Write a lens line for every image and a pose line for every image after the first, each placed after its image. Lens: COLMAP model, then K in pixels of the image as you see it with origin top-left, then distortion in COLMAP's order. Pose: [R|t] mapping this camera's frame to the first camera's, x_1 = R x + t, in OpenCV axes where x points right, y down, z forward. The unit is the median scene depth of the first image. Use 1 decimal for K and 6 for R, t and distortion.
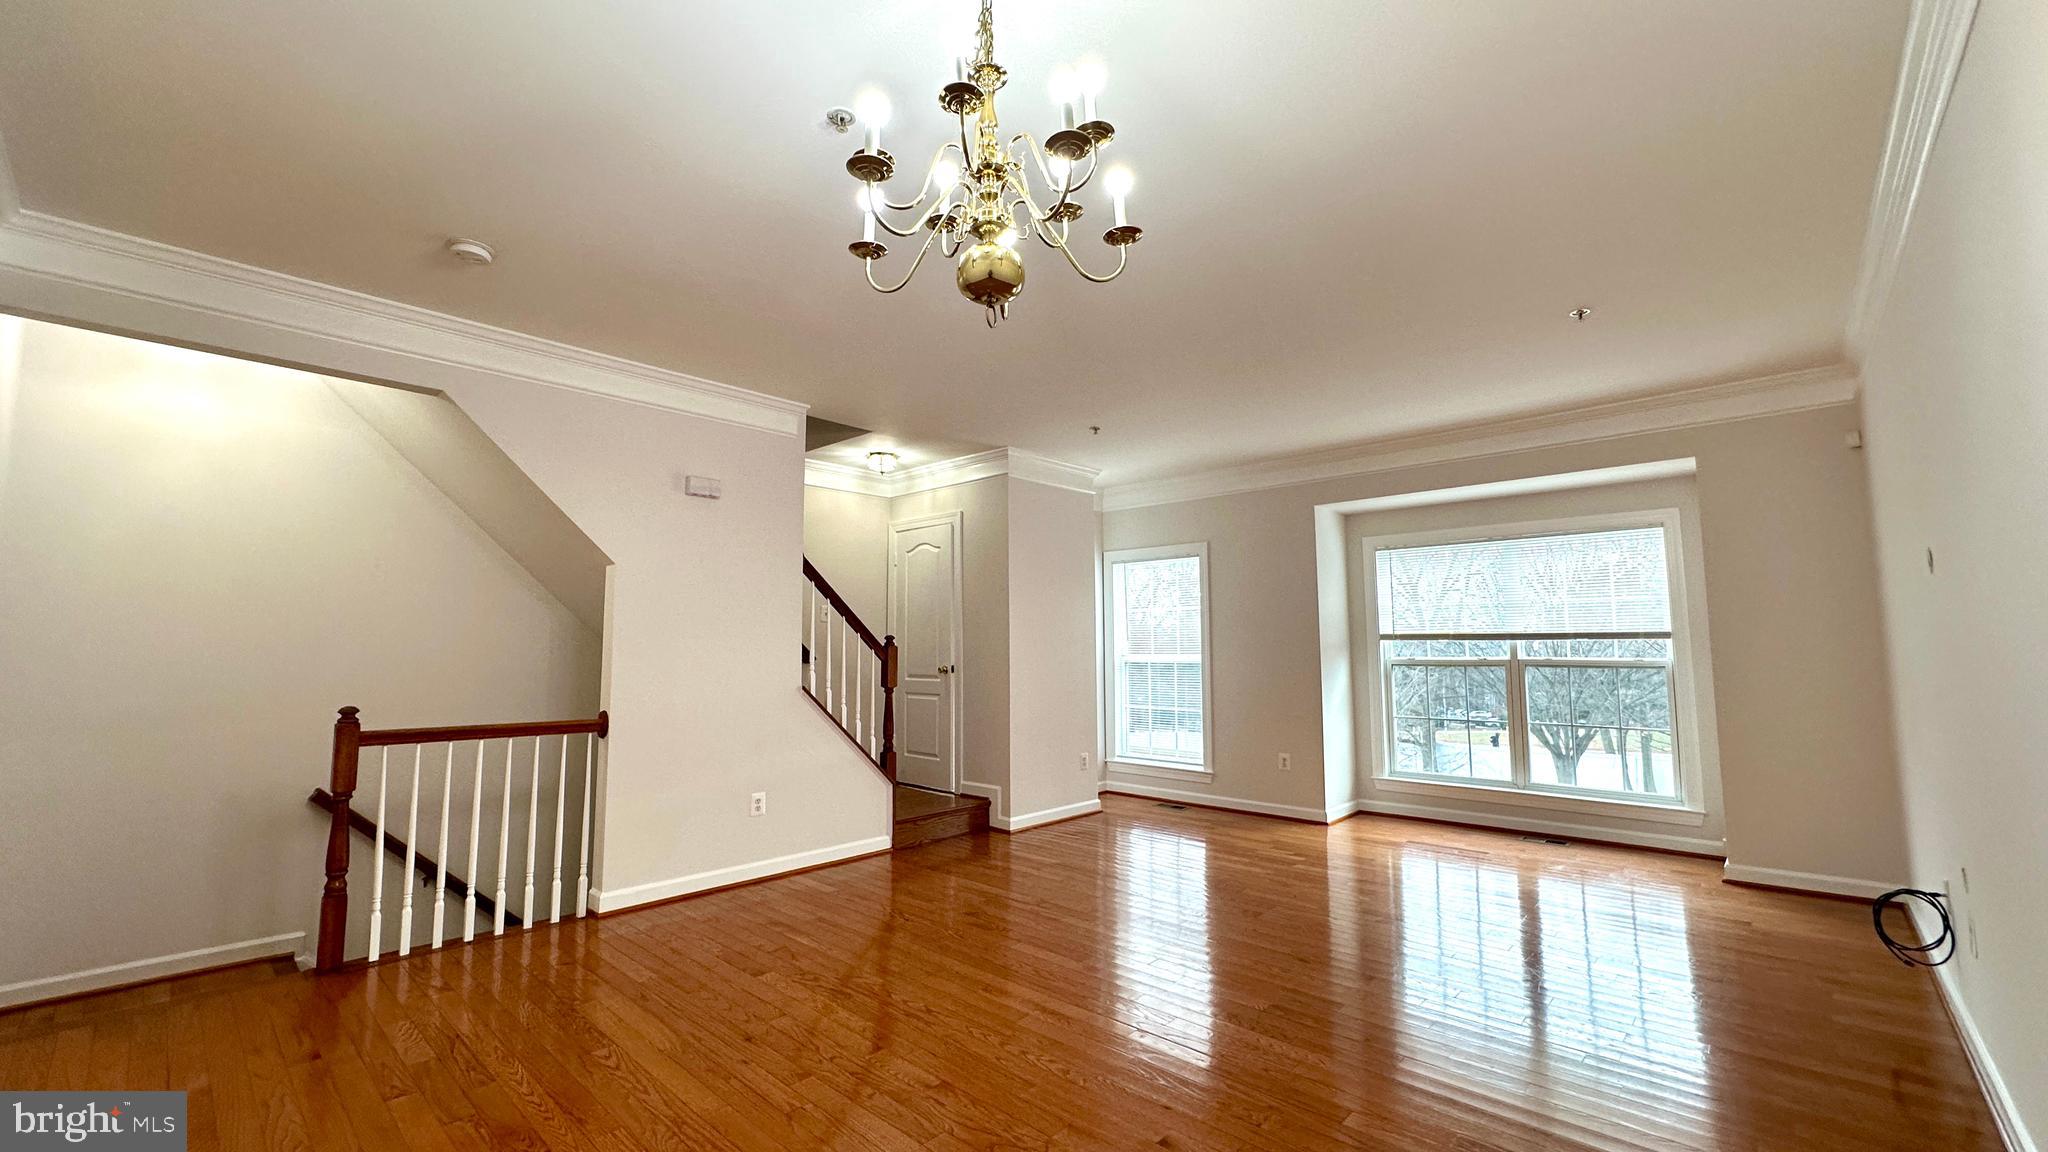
lens RADIAL K [[814.3, 0, 1028.5], [0, 814.3, 561.5], [0, 0, 1]] dist [-0.002144, -0.000346]
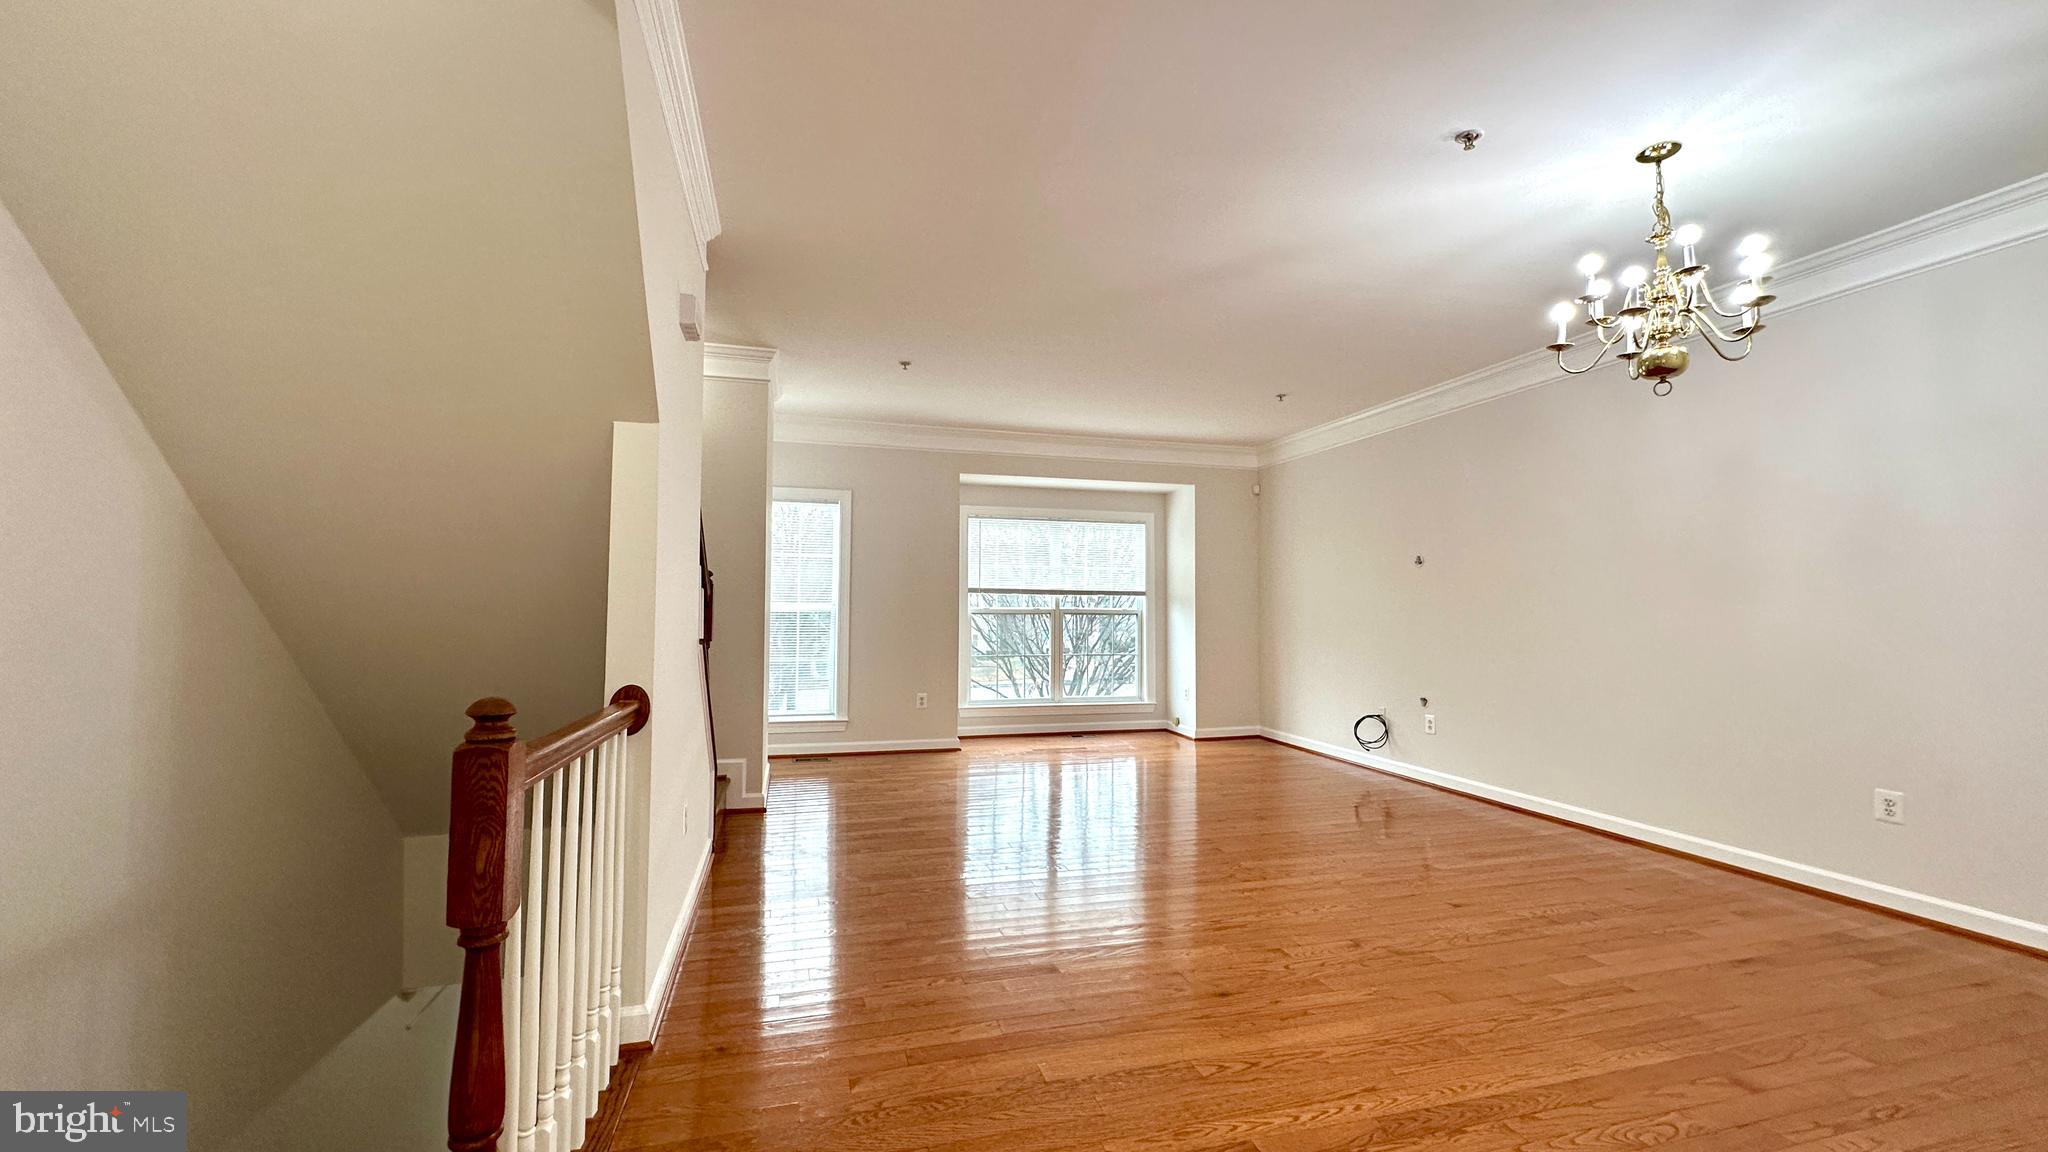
lens RADIAL K [[814.3, 0, 1020.8], [0, 814.3, 573.8], [0, 0, 1]] dist [-0.002144, -0.000346]
pose [[0.521062, 0.041878, 0.852491, -0.597727], [-0.100494, 0.994858, 0.012553, 0.050885], [-0.847582, -0.092212, 0.522592, 0.345499]]
